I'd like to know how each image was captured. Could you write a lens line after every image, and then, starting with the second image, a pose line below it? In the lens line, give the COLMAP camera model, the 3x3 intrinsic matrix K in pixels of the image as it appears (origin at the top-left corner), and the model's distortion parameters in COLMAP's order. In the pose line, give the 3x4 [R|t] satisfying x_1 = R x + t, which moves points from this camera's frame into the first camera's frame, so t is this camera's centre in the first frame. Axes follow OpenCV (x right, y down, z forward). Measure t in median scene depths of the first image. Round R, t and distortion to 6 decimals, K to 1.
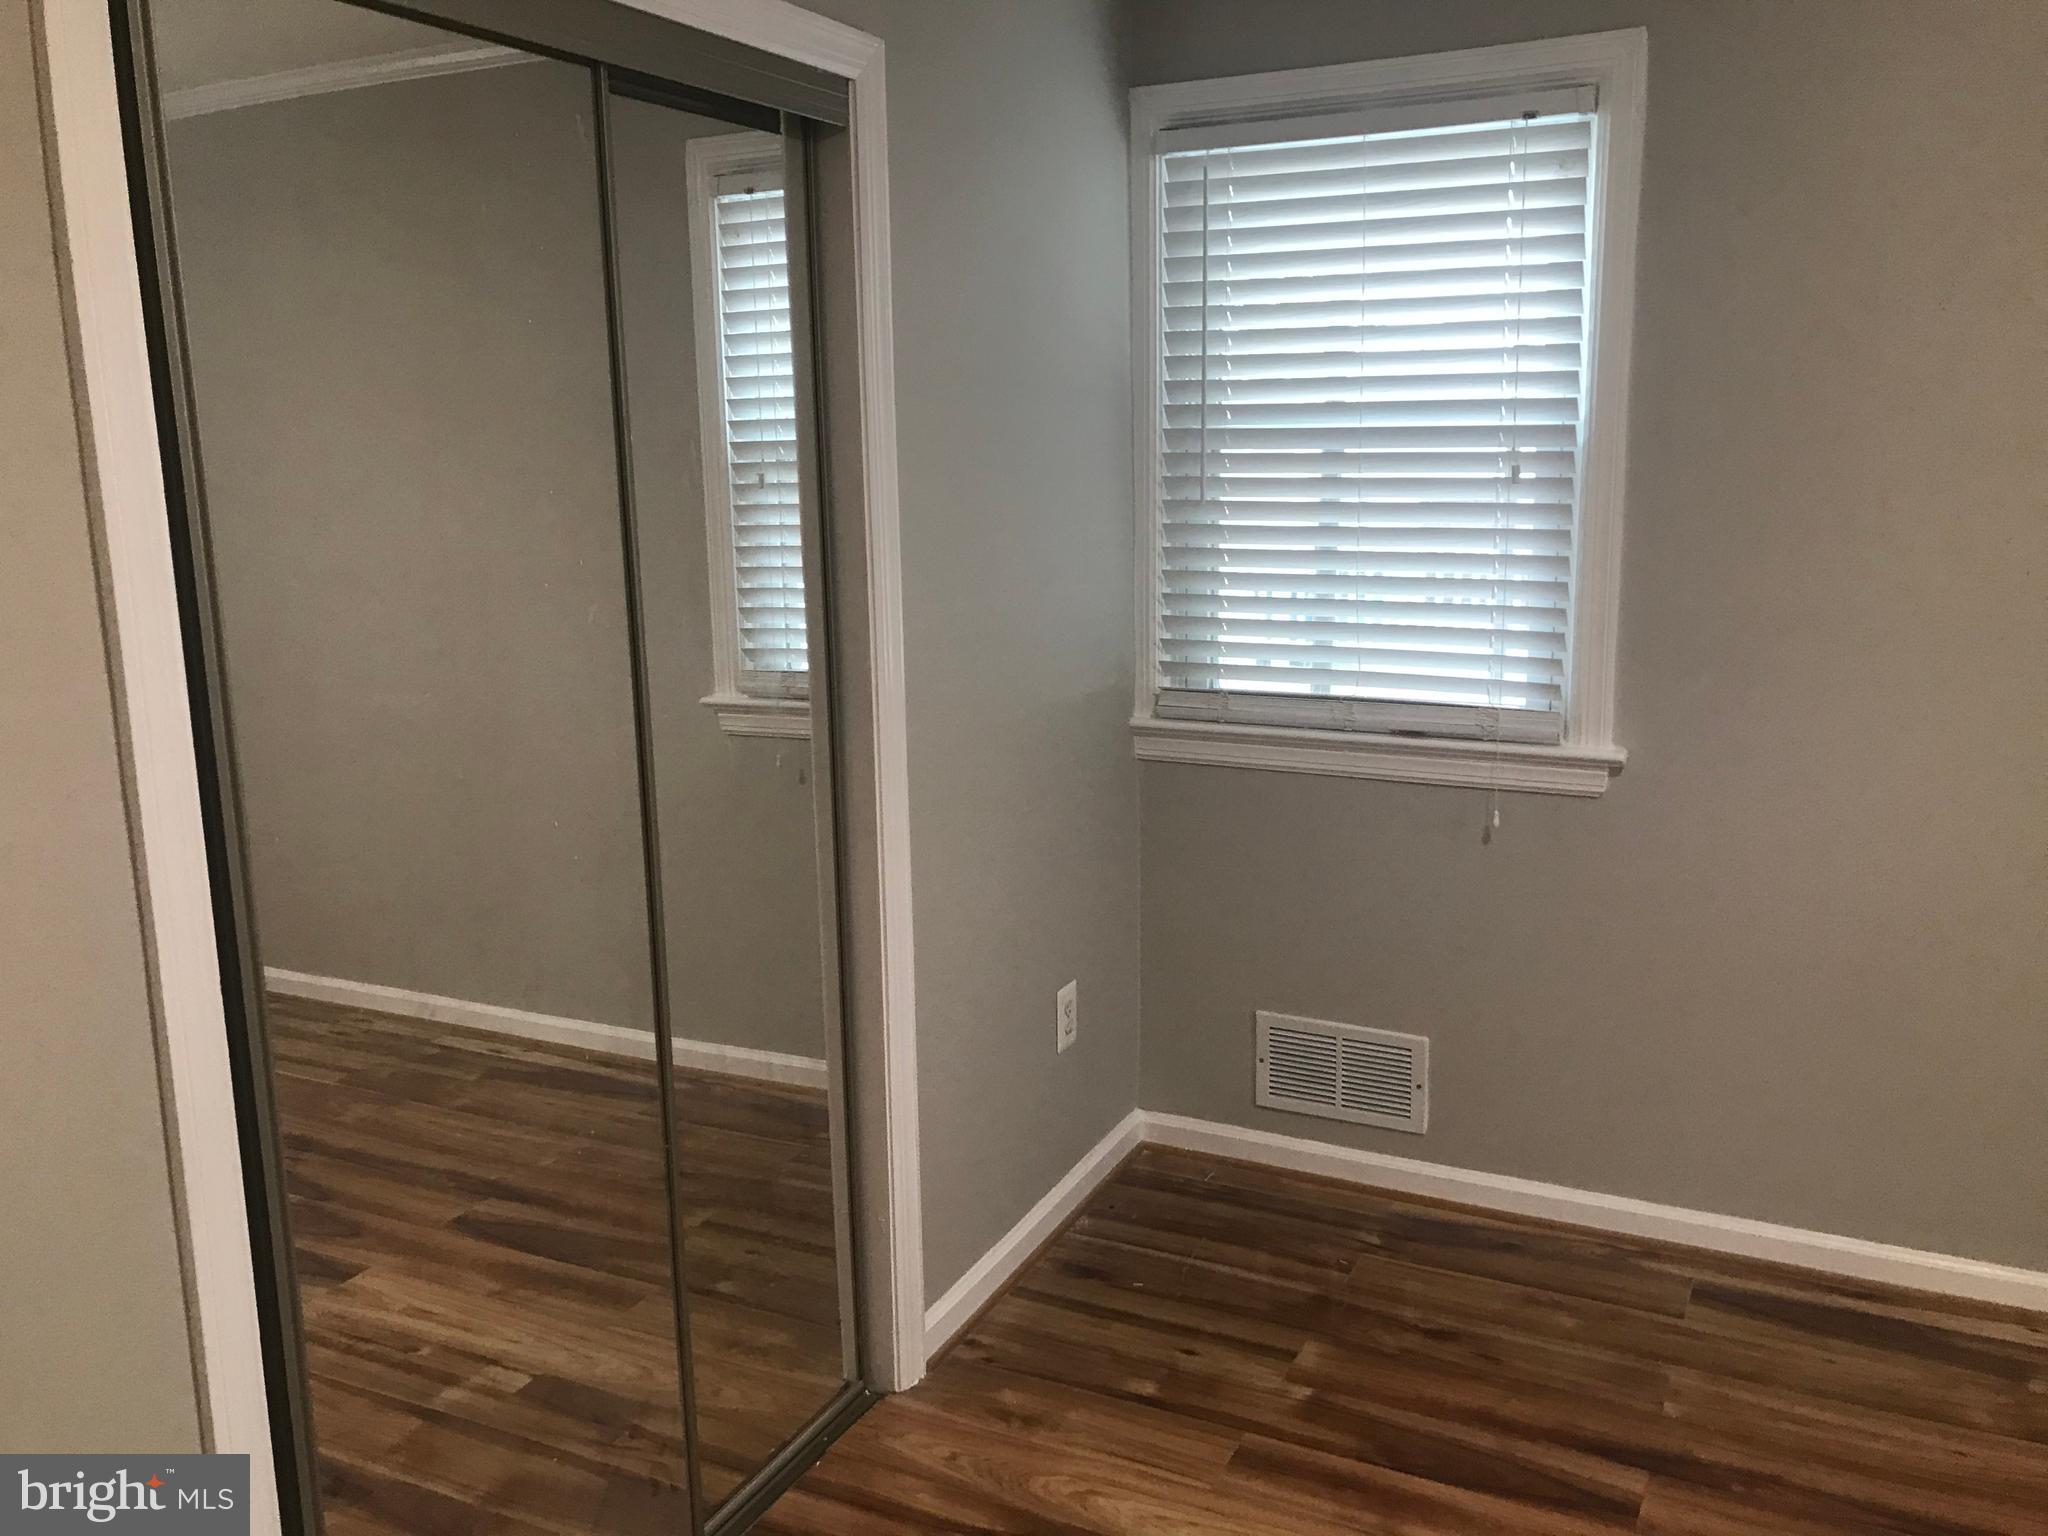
lens RADIAL K [[1690.8, 0, 1071.5], [0, 1690.8, 748.6], [0, 0, 1]] dist [0.051091, -0.059465]
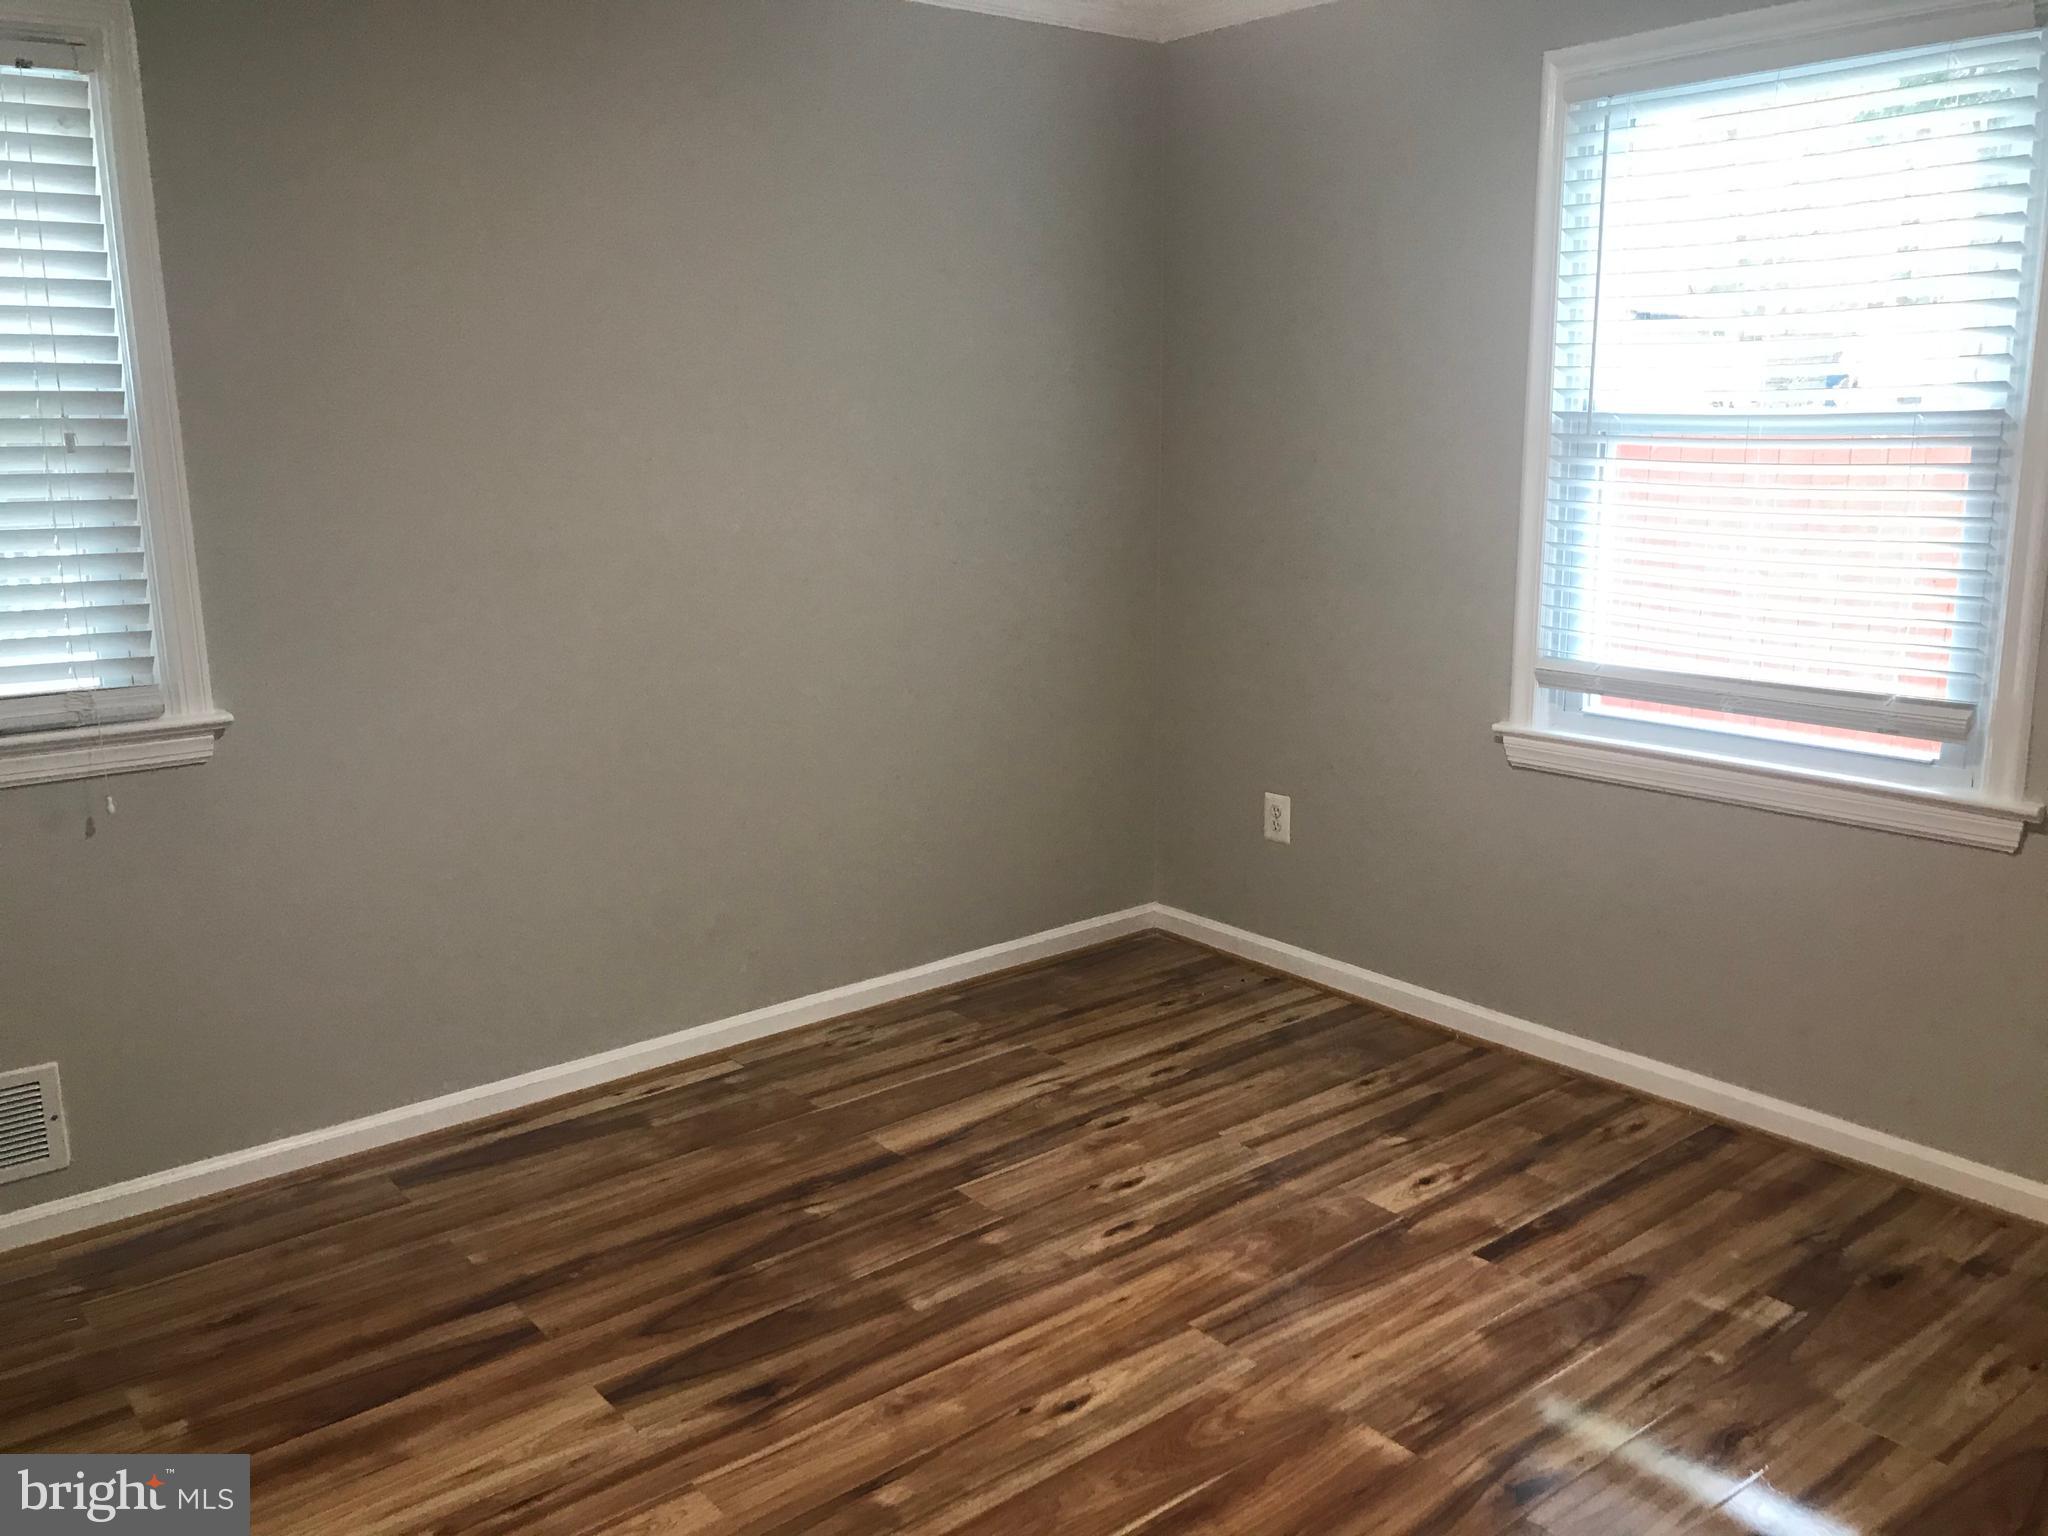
lens RADIAL K [[1690.8, 0, 1015.2], [0, 1690.8, 740.7], [0, 0, 1]] dist [0.051091, -0.059465]
pose [[0.403697, -0.165544, 0.899791, -0.422984], [0.168343, 0.980142, 0.104799, -0.009129], [-0.899272, 0.109167, 0.423548, 0.142480]]
